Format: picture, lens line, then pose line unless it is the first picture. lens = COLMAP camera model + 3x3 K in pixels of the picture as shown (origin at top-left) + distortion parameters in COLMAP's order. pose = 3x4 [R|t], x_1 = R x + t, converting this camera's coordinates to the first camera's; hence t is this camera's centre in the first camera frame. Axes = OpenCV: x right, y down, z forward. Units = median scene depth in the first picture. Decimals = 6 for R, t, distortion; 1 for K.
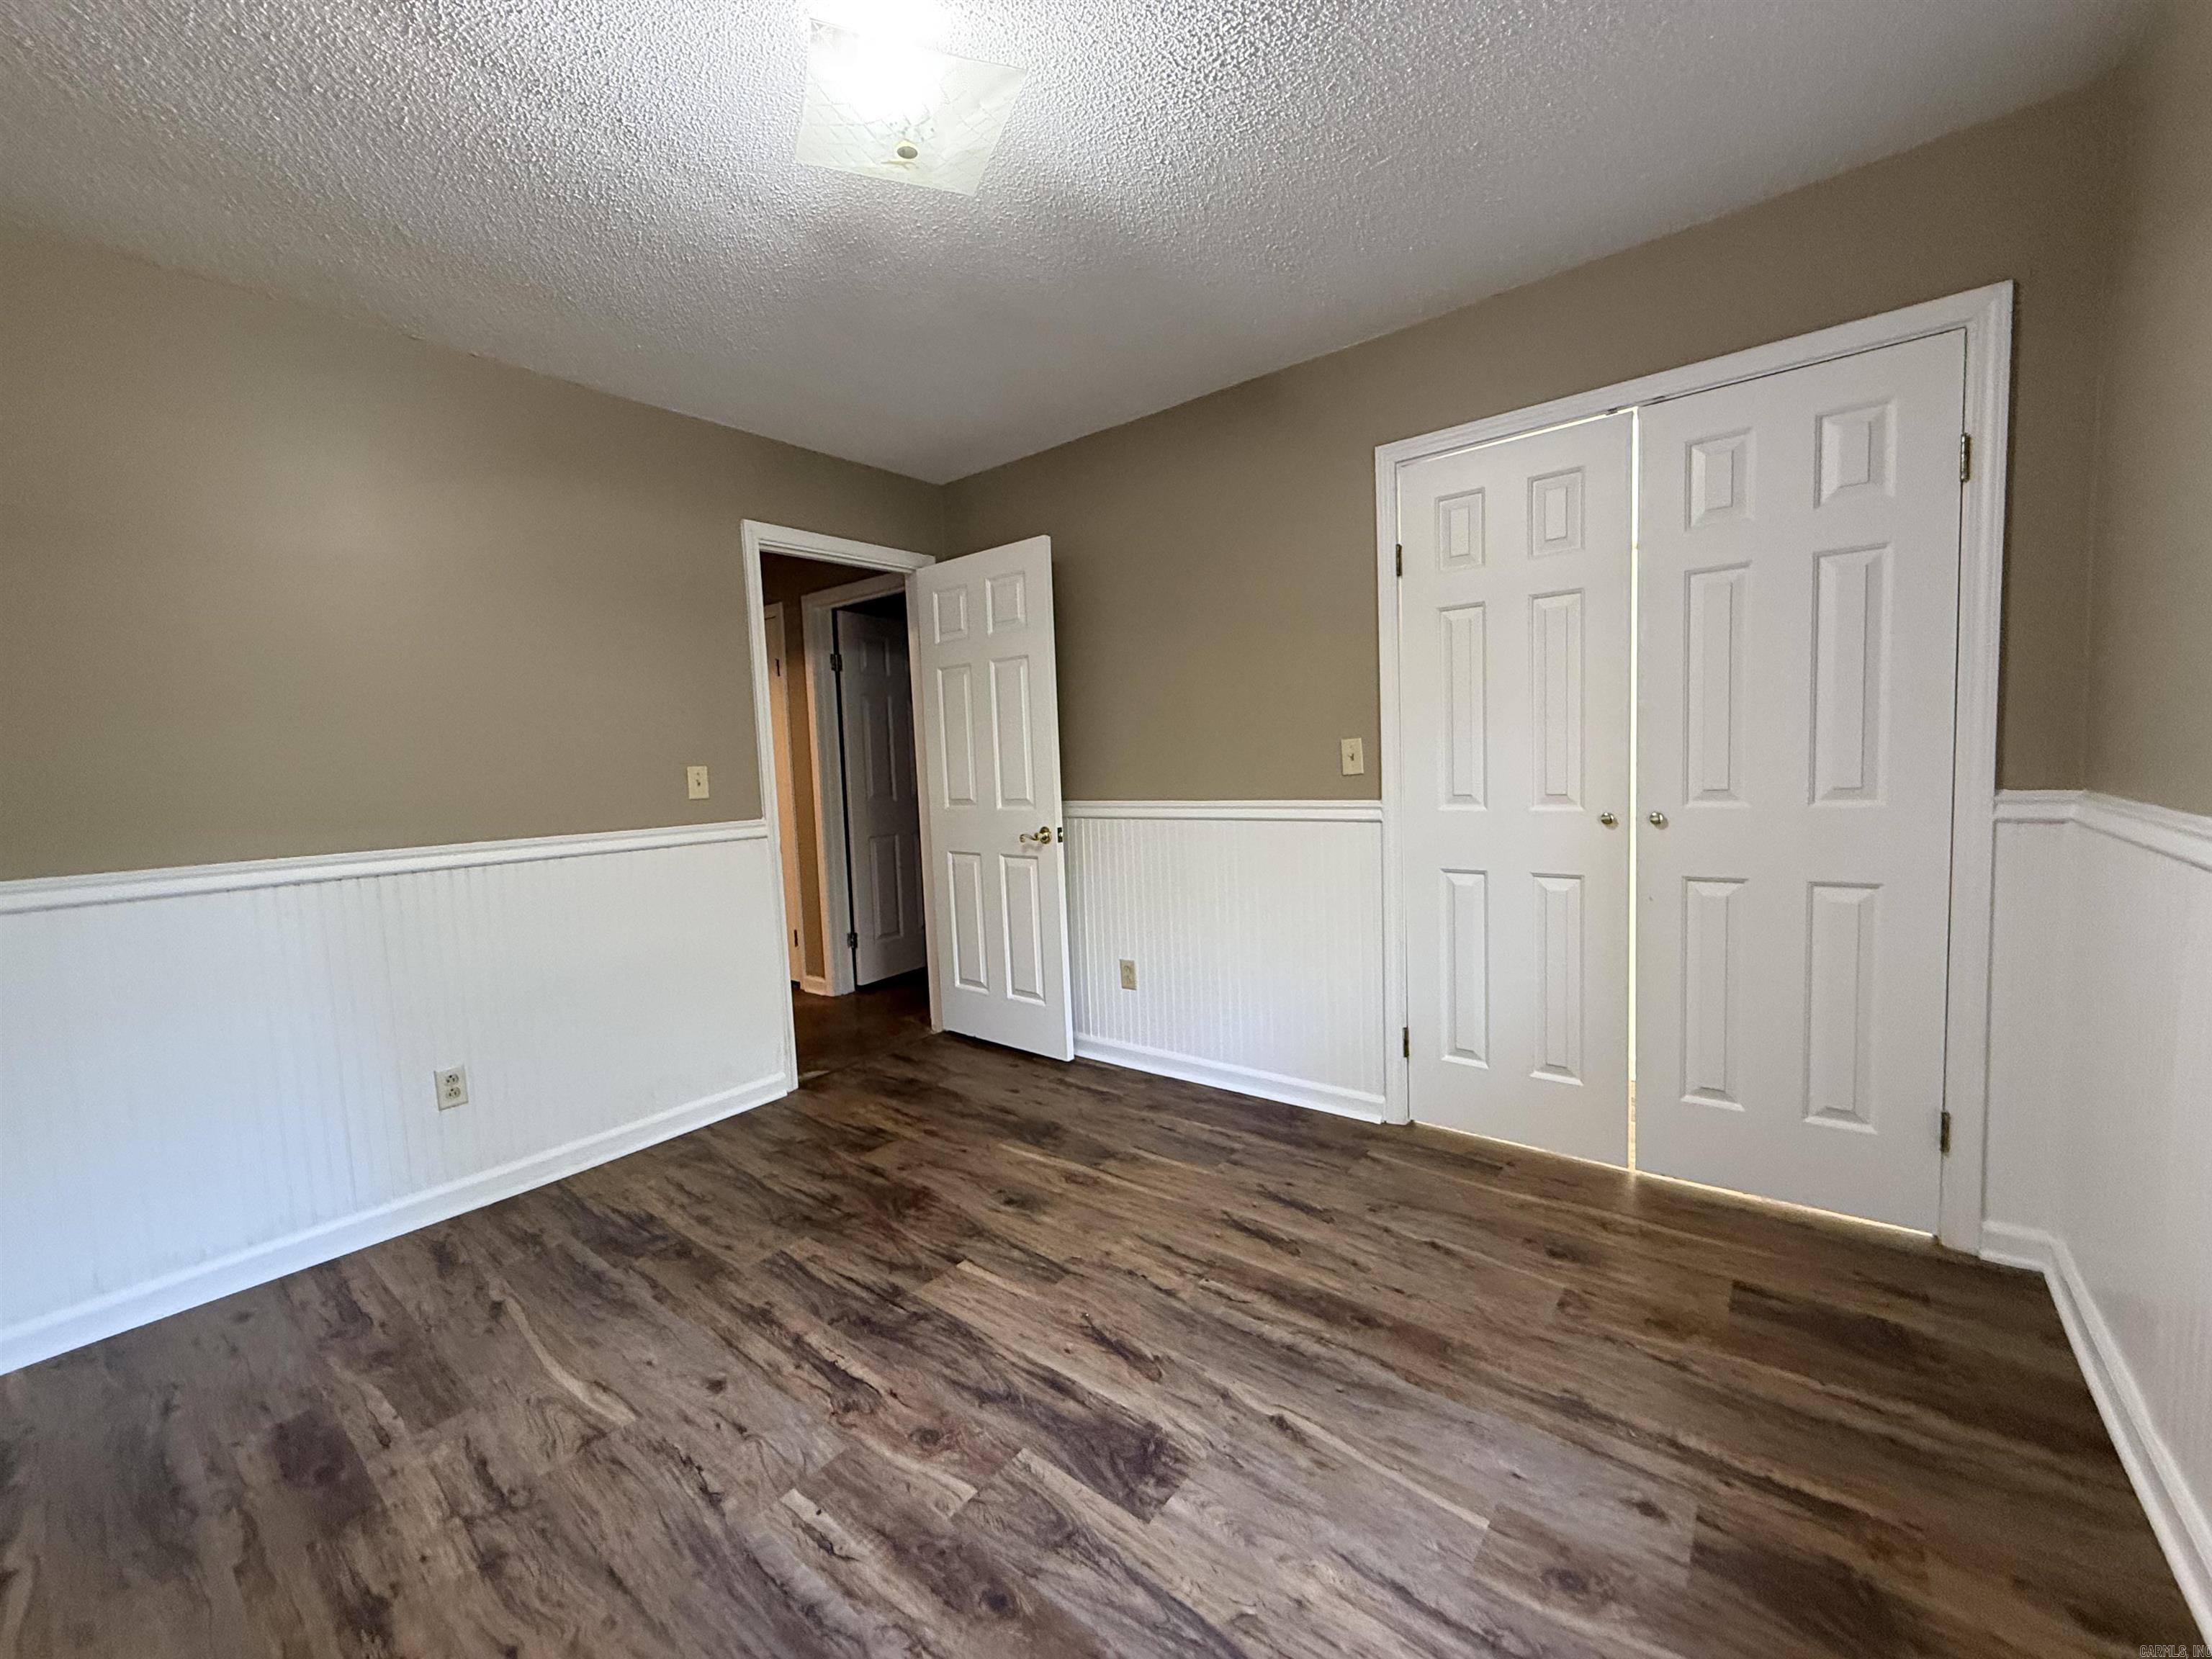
lens RADIAL K [[882.2, 0, 1101.8], [0, 882.2, 832.3], [0, 0, 1]] dist [-0.001062, -0.000643]
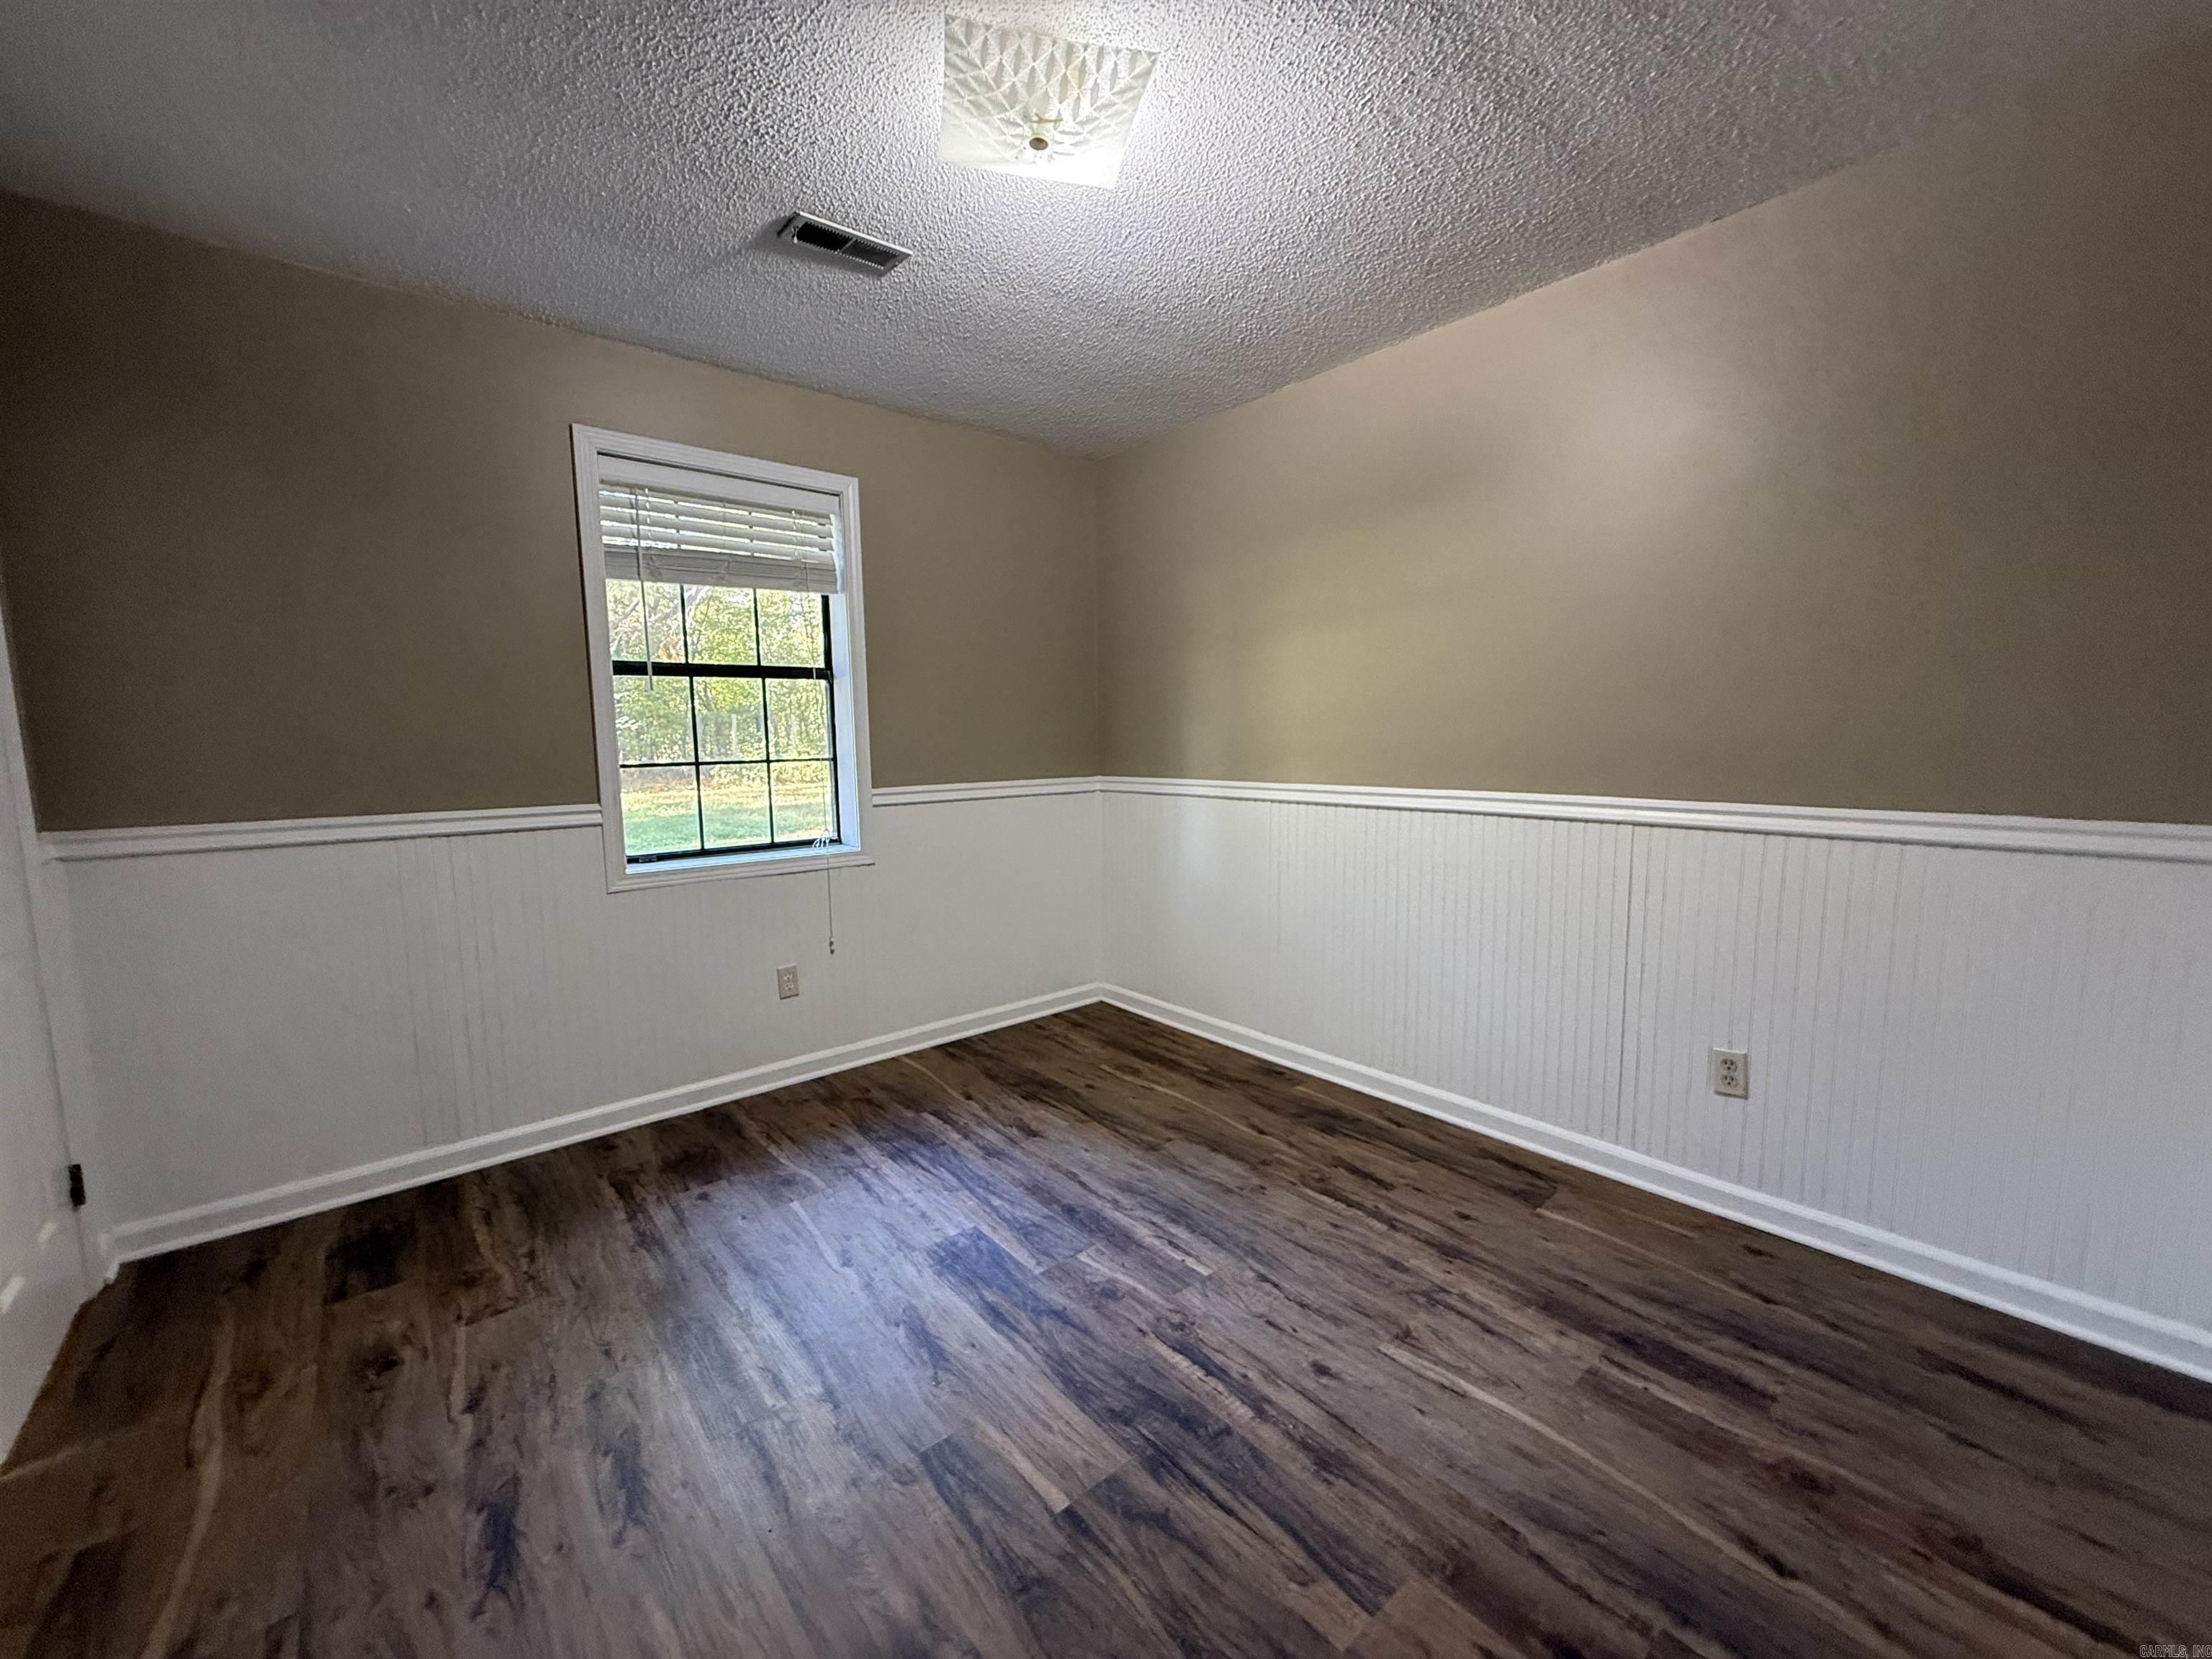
lens RADIAL K [[882.2, 0, 1101.8], [0, 882.2, 832.3], [0, 0, 1]] dist [-0.001062, -0.000643]
pose [[-0.979090, 0.034842, 0.200422, -0.416671], [0.072219, 0.980581, 0.182335, -0.158877], [-0.190177, 0.192996, -0.962593, 1.886278]]
